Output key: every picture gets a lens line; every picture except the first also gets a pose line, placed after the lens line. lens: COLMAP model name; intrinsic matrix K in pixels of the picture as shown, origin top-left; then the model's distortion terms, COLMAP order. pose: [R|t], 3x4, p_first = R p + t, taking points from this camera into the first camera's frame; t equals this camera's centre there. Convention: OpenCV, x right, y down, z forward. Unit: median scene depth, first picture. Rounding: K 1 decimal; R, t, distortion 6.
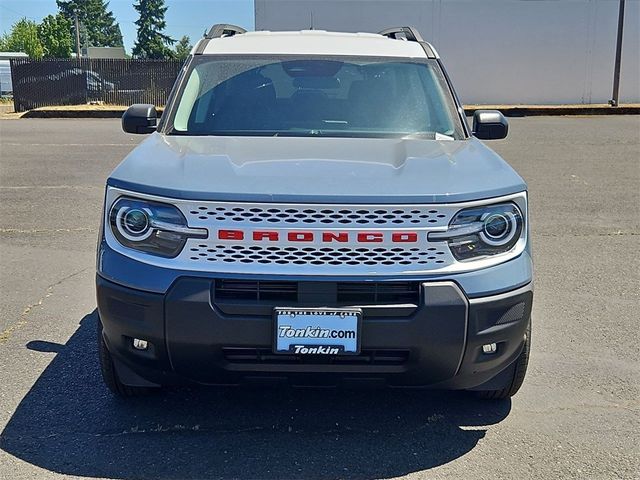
lens RADIAL K [[1021.8, 0, 329.8], [0, 1021.8, 258.7], [0, 0, 1]] dist [0.085537, 0.000000]
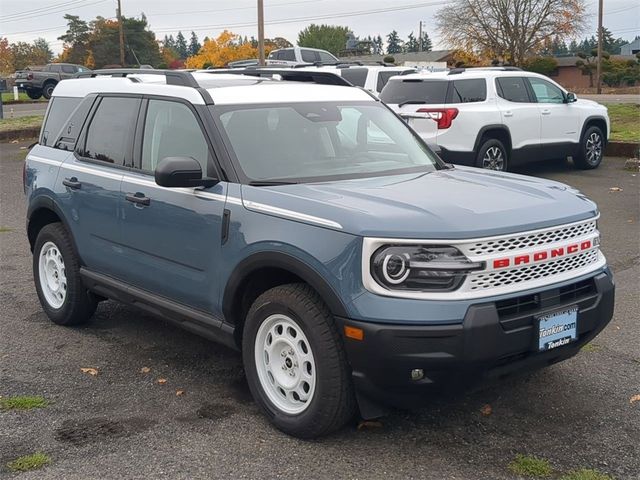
lens RADIAL K [[961.3, 0, 322.2], [0, 961.3, 271.0], [0, 0, 1]] dist [0.250158, 0.000000]
pose [[0.702259, -0.146873, 0.696607, -1.027902], [0.141385, 0.987770, 0.065730, -0.117422], [-0.697741, 0.052330, 0.714436, 0.329968]]
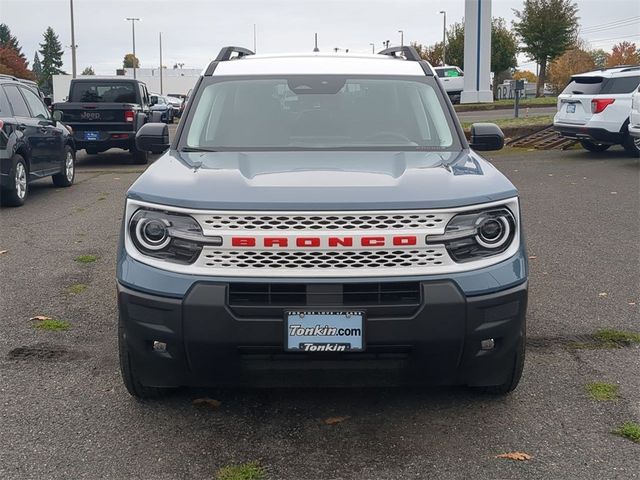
lens RADIAL K [[1021.8, 0, 335.7], [0, 1021.8, 223.0], [0, 0, 1]] dist [0.085537, 0.000000]
pose [[0.999813, -0.019027, -0.003572, 0.004699], [0.018846, 0.998801, -0.045172, 0.007387], [0.004428, 0.045097, 0.998973, -0.075726]]
